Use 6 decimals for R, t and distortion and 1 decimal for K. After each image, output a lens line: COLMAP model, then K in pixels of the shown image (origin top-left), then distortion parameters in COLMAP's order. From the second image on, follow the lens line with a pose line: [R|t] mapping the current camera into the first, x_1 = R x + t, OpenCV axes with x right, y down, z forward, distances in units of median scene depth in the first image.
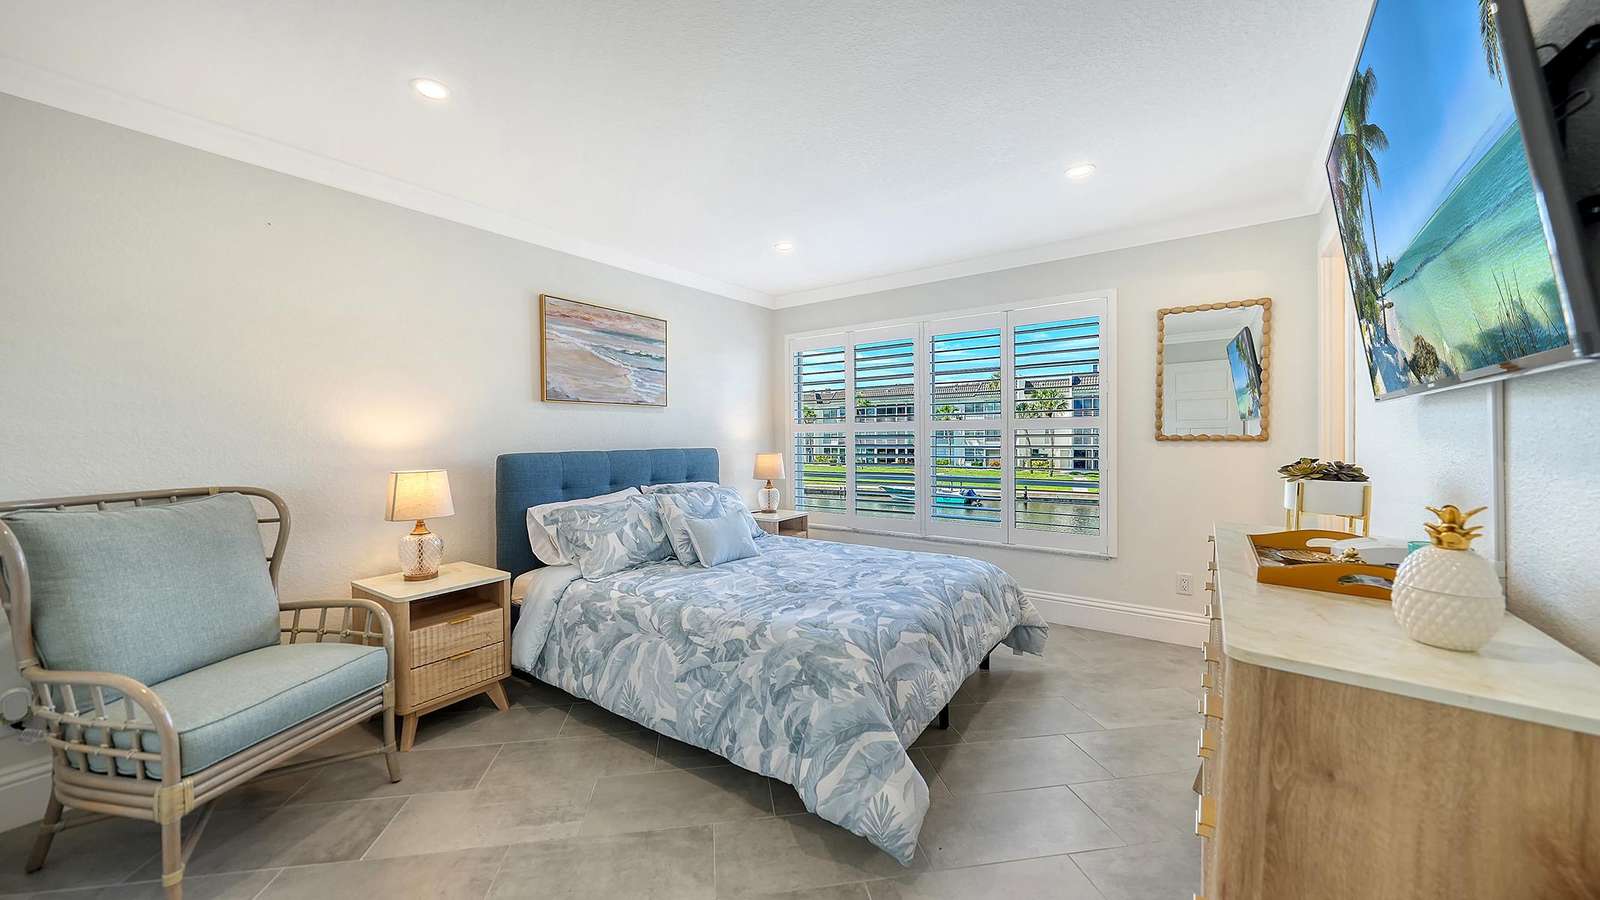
lens RADIAL K [[569.1, 0, 796.2], [0, 569.1, 435.2], [0, 0, 1]] dist [-0.001342, -0.000293]
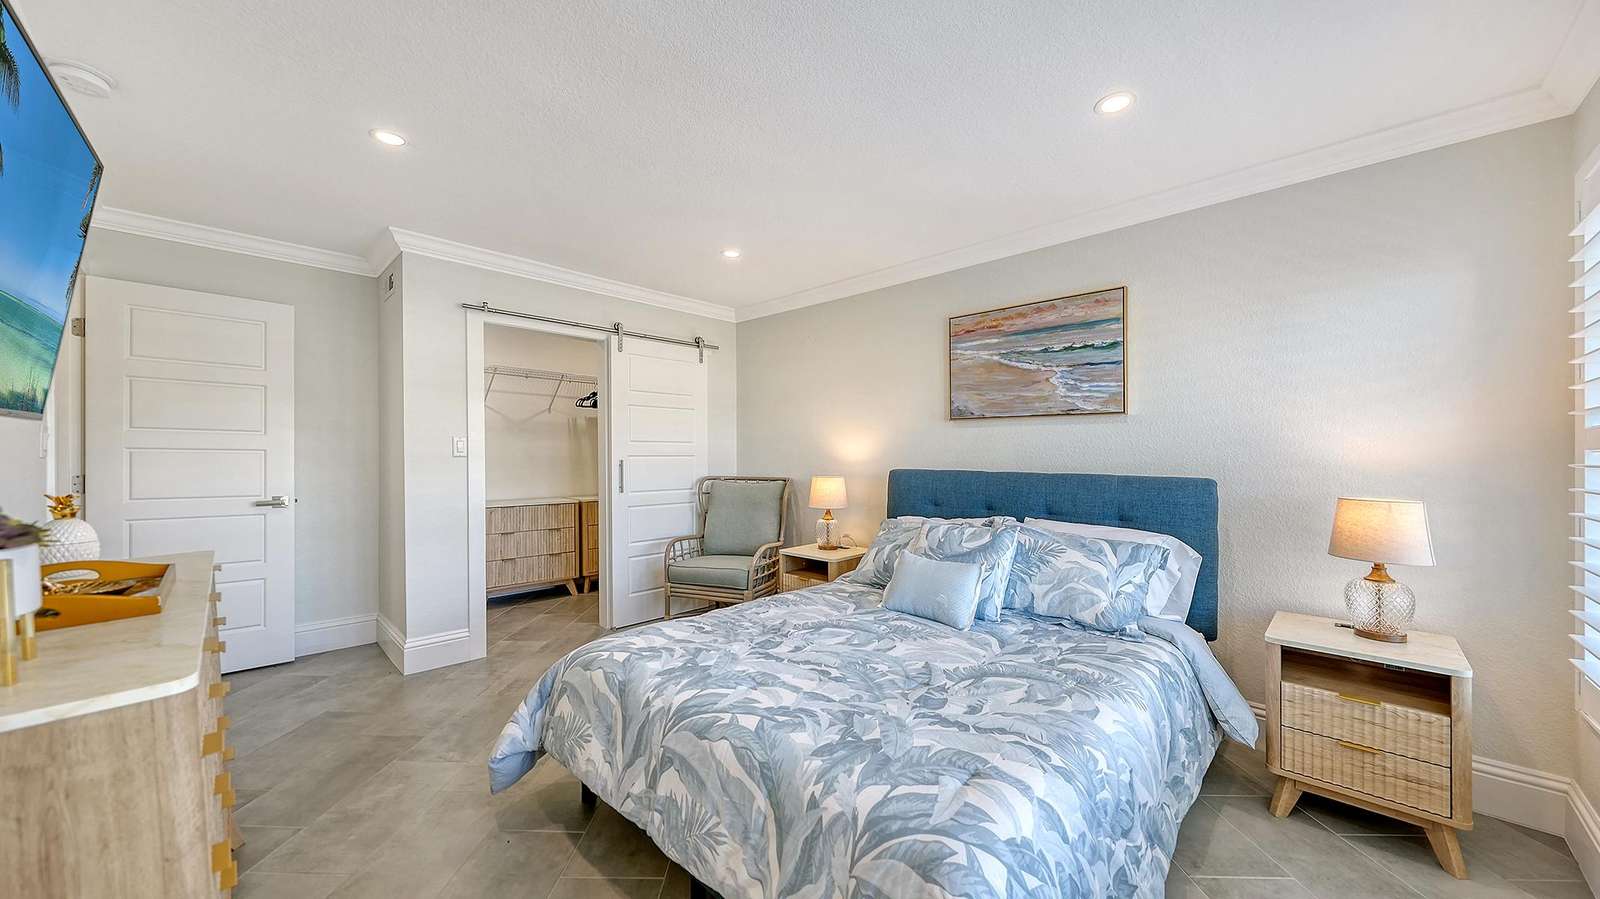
lens RADIAL K [[581.9, 0, 792.2], [0, 581.9, 450.9], [0, 0, 1]] dist [-0.007897, -0.000026]
pose [[-0.169566, 0.002288, -0.985516, 0.609880], [-0.003534, 0.999989, 0.002929, -0.006036], [0.985512, 0.003979, -0.169556, 0.842274]]
